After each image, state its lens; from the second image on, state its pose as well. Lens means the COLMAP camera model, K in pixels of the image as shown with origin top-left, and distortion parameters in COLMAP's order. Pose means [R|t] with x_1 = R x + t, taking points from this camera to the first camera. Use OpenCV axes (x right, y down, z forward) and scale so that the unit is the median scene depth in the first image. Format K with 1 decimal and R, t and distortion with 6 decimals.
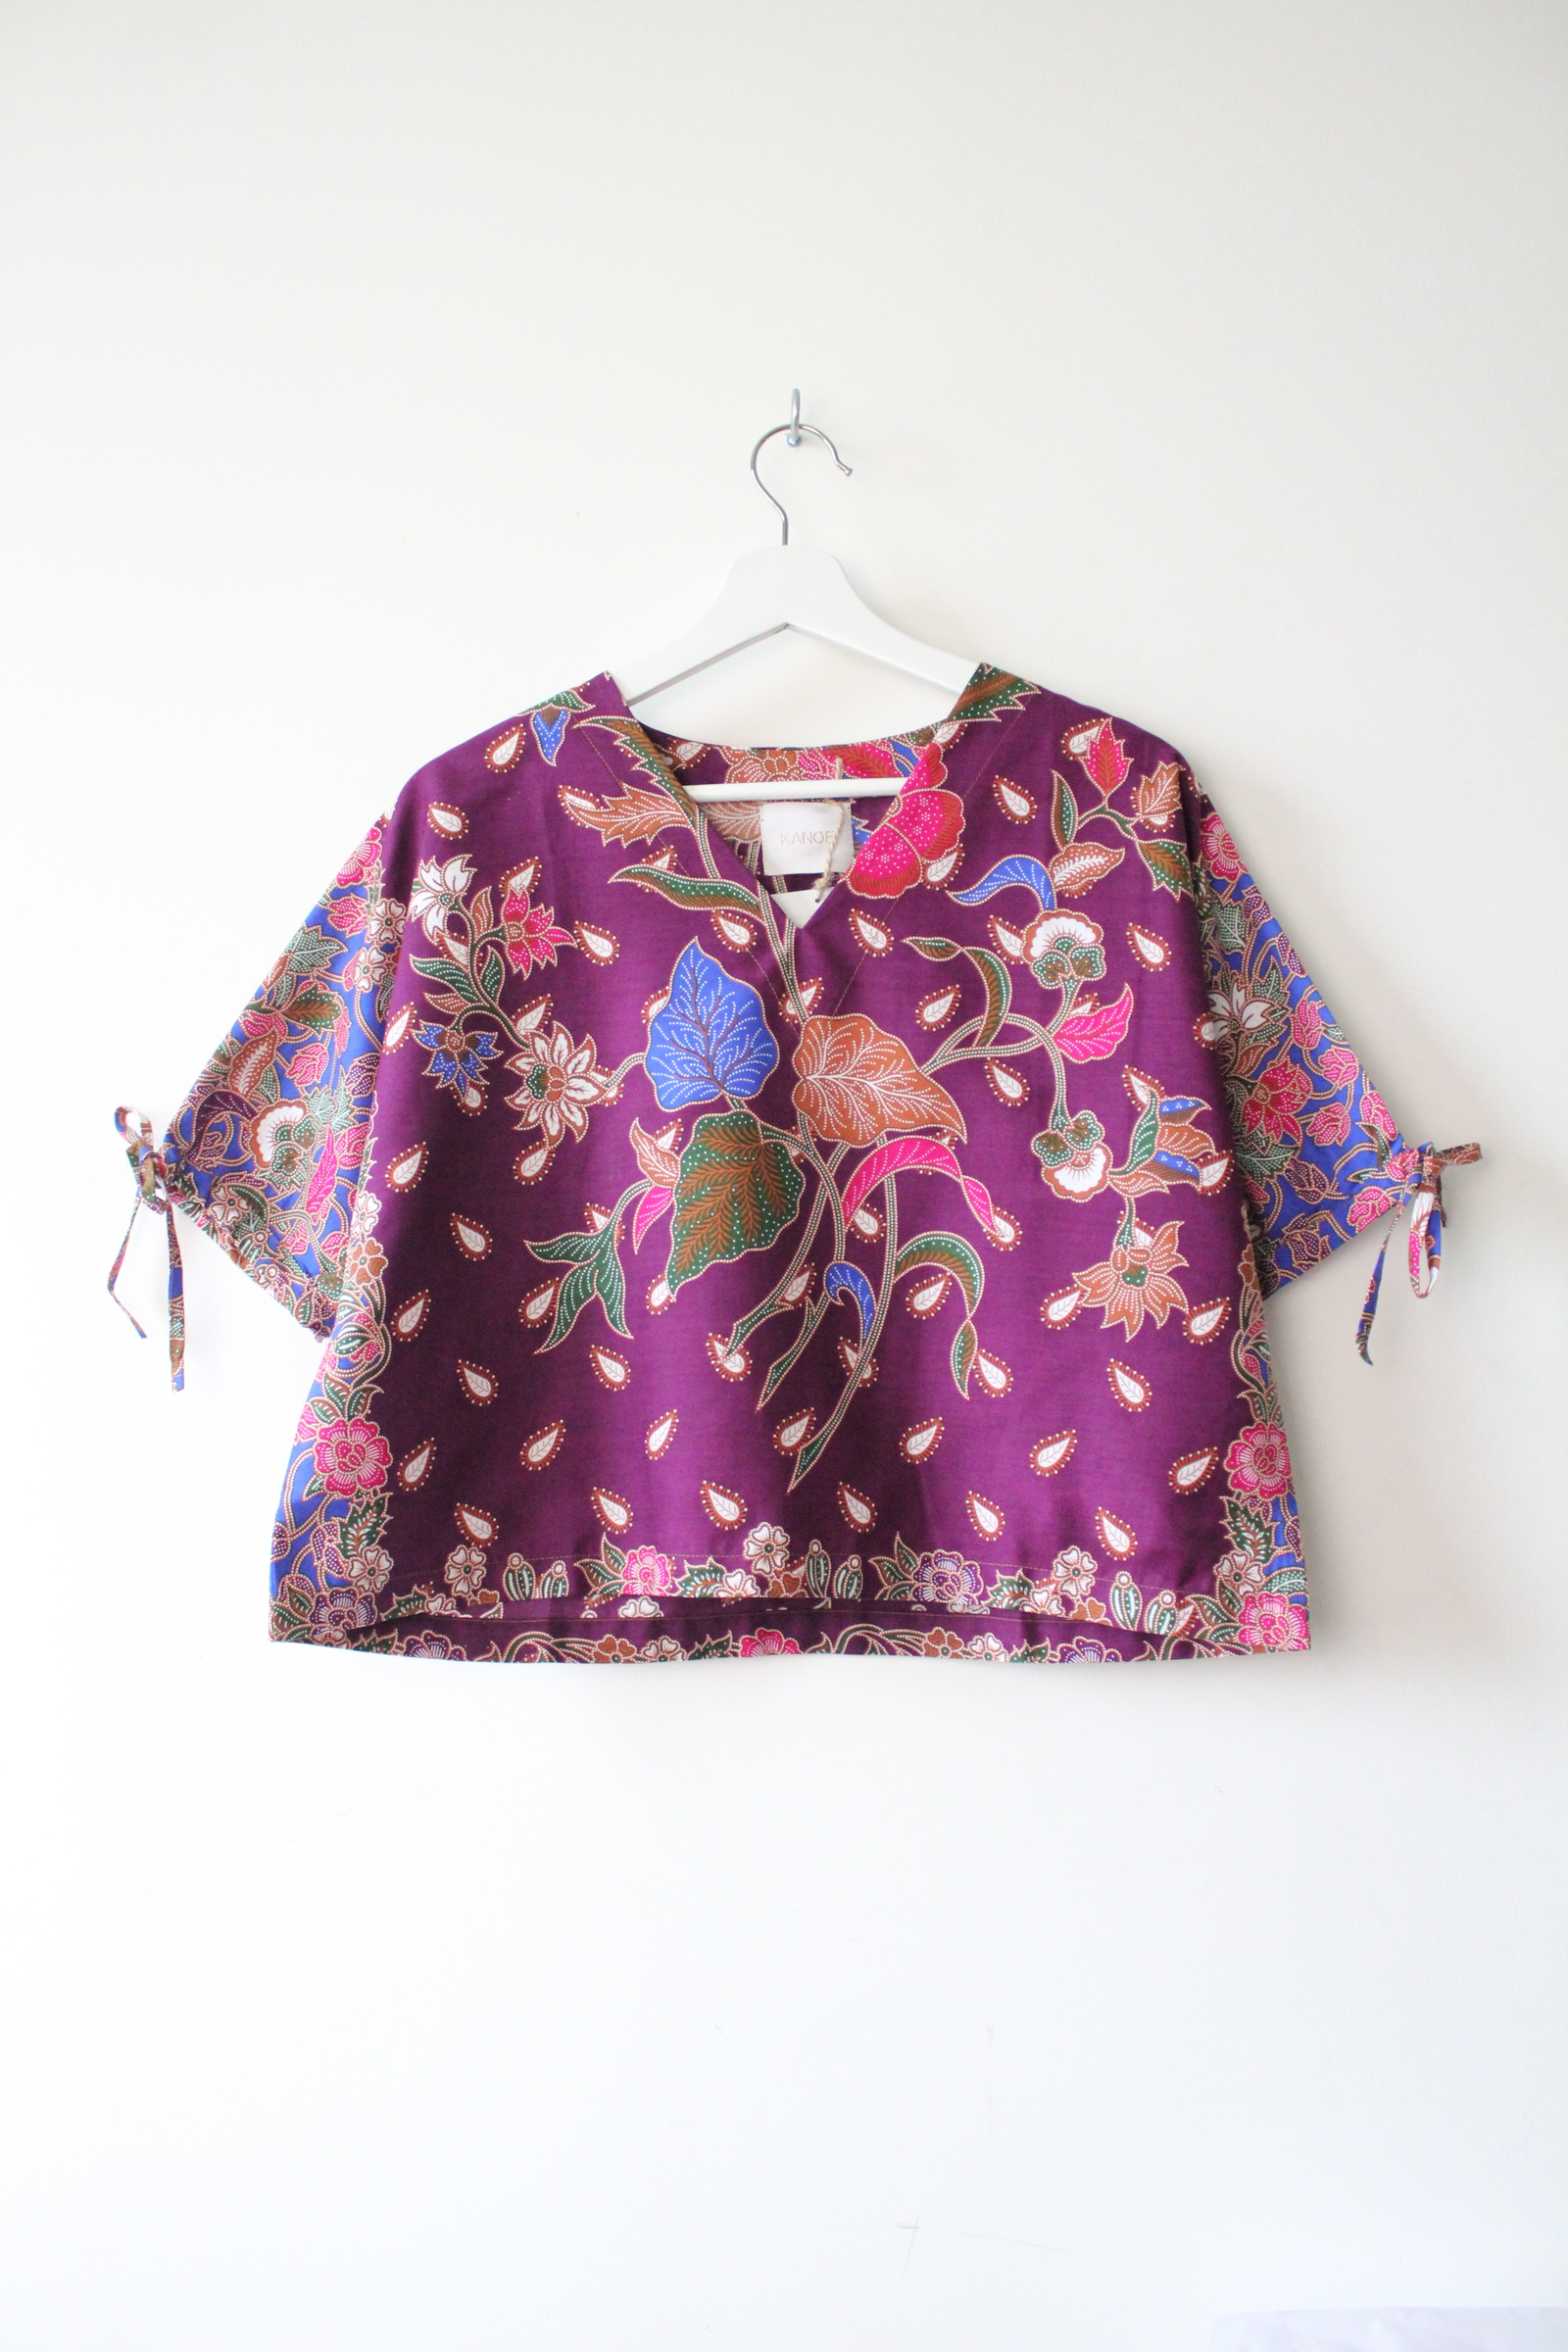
lens RADIAL K [[1907.6, 0, 778.1], [0, 1907.6, 1167.2], [0, 0, 1]] dist [-0.160599, 0.142933]
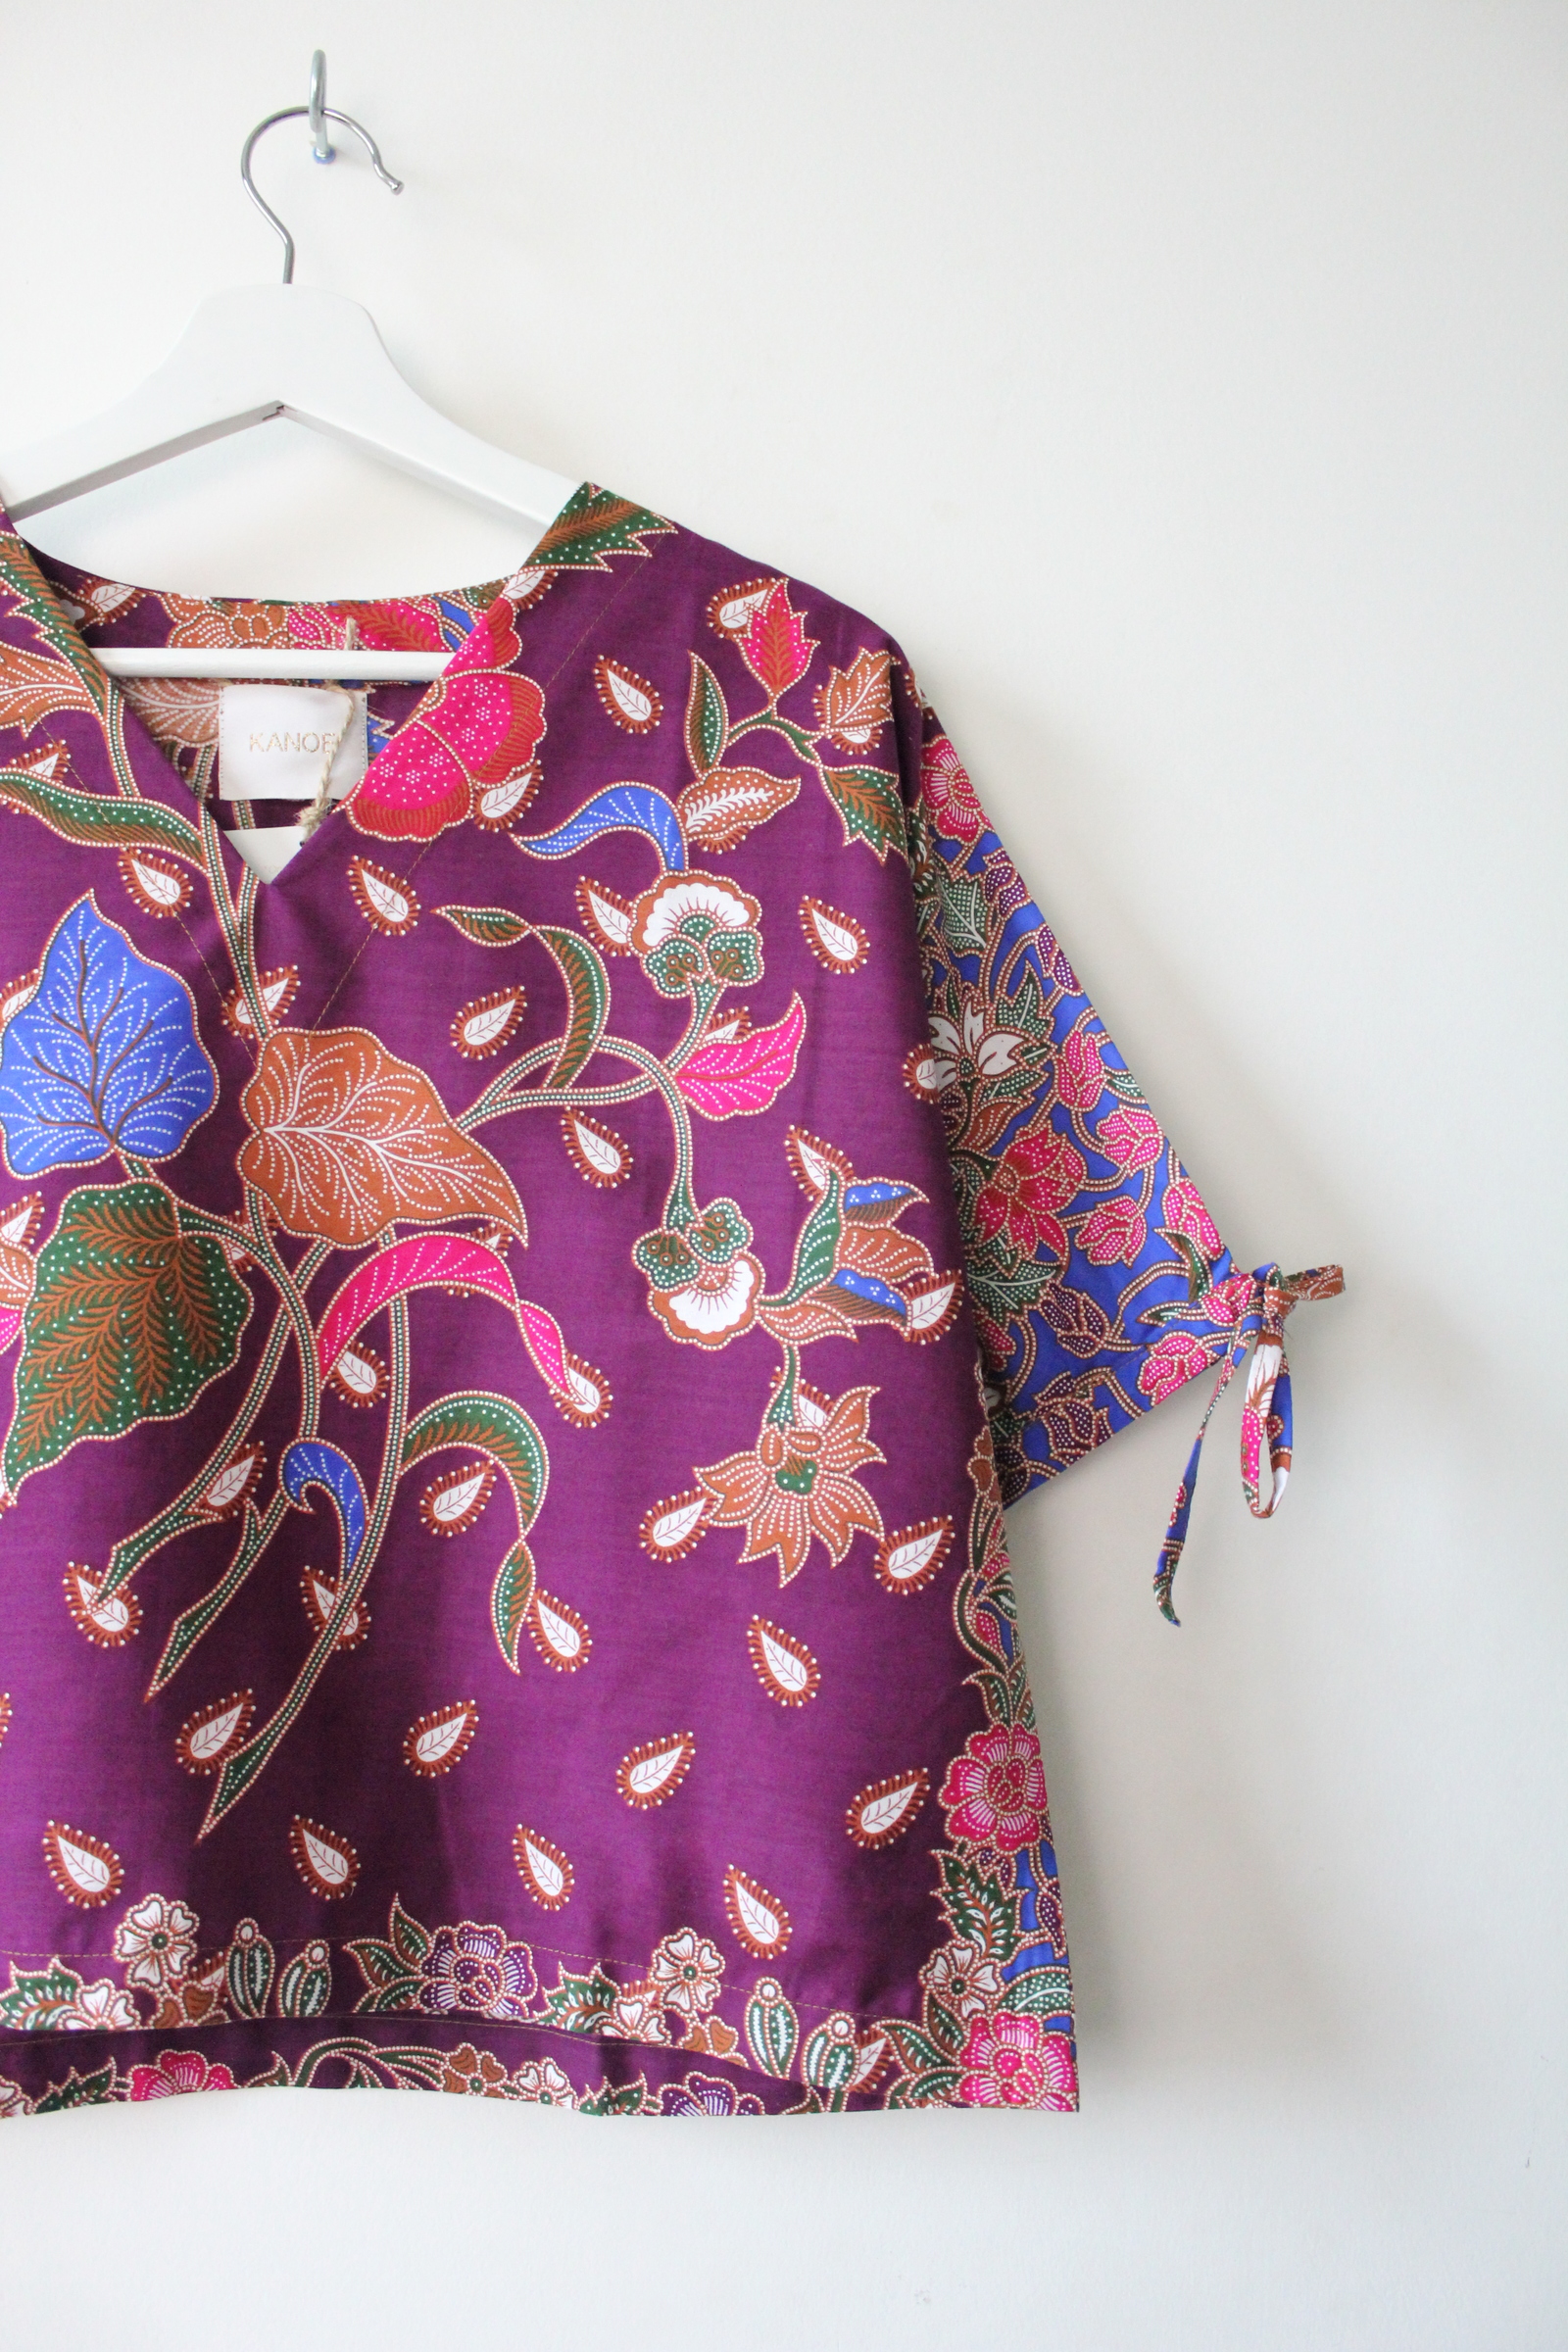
lens RADIAL K [[1907.6, 0, 778.1], [0, 1907.6, 1167.2], [0, 0, 1]] dist [-0.160599, 0.142933]
pose [[0.985994, 0.031929, 0.163696, 0.078423], [-0.024894, 0.998683, -0.044852, -0.012763], [-0.164912, 0.040149, 0.985491, 0.393444]]
